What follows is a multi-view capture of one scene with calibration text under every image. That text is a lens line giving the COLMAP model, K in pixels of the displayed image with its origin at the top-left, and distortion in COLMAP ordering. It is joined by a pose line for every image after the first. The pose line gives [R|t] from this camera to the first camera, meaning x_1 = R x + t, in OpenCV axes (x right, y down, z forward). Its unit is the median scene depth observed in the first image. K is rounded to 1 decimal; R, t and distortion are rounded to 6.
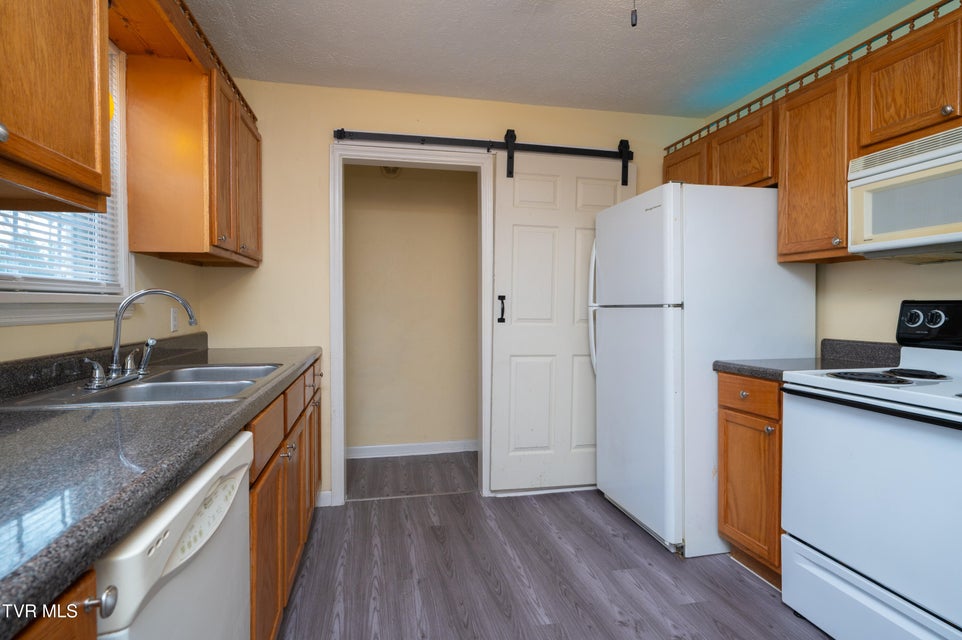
lens RADIAL K [[484.8, 0, 472.6], [0, 484.8, 318.9], [0, 0, 1]] dist [-0.003528, -0.000444]
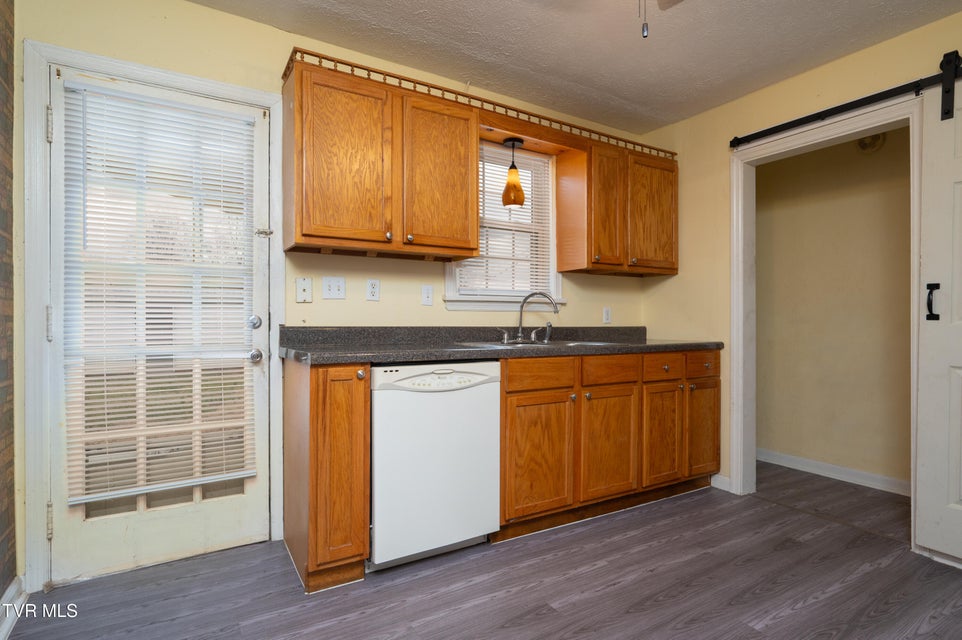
lens RADIAL K [[499.0, 0, 480.2], [0, 499.0, 335.2], [0, 0, 1]] dist [-0.000884, -0.000111]
pose [[0.347899, 0.026202, -0.937166, 0.688507], [-0.029111, 0.999429, 0.017136, 0.048289], [0.937080, 0.021320, 0.348464, 0.120752]]
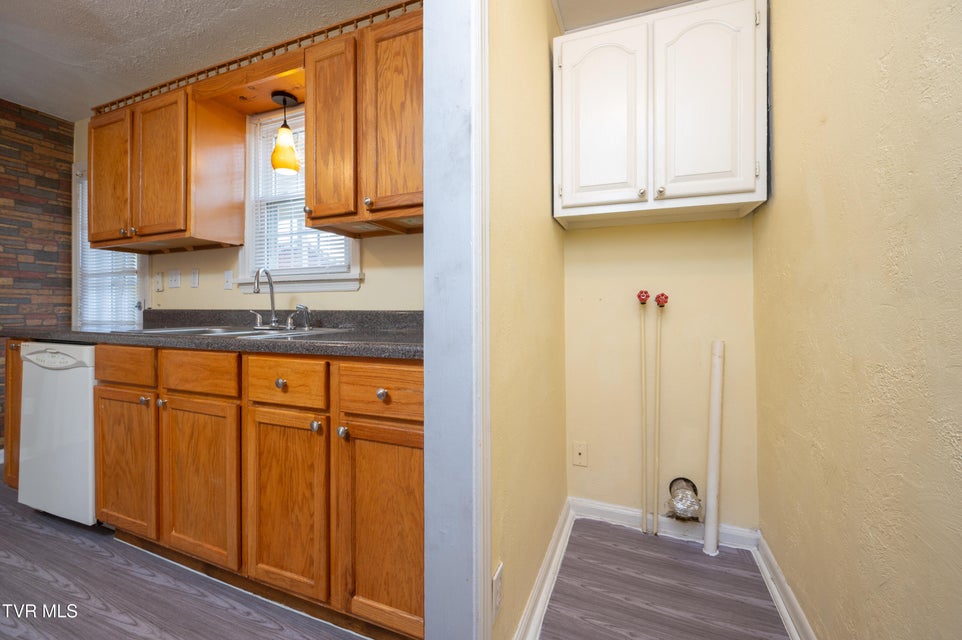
lens RADIAL K [[395.9, 0, 480.3], [0, 395.9, 311.1], [0, 0, 1]] dist [-0.000315, -0.000107]
pose [[-0.553317, 0.007992, -0.832933, -0.013354], [-0.019837, 0.999544, 0.022768, 0.018842], [0.832735, 0.029121, -0.552906, 1.526409]]
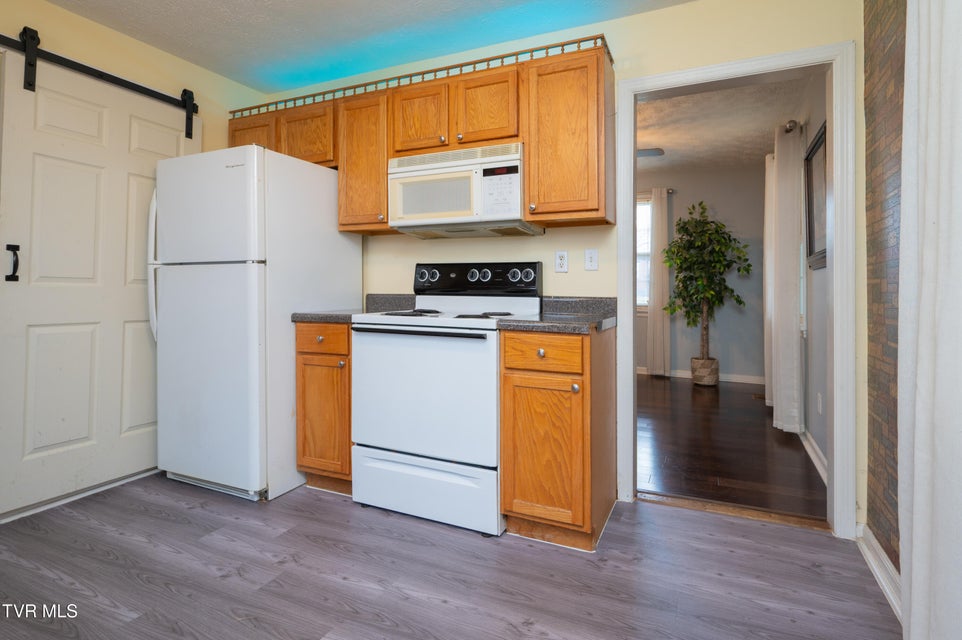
lens RADIAL K [[487.8, 0, 485.4], [0, 487.8, 284.8], [0, 0, 1]] dist [0.000070, -0.000539]
pose [[0.594038, 0.005266, 0.804420, -0.142012], [0.017028, 0.999672, -0.019118, 0.050673], [-0.804257, 0.025054, 0.593753, -0.026807]]
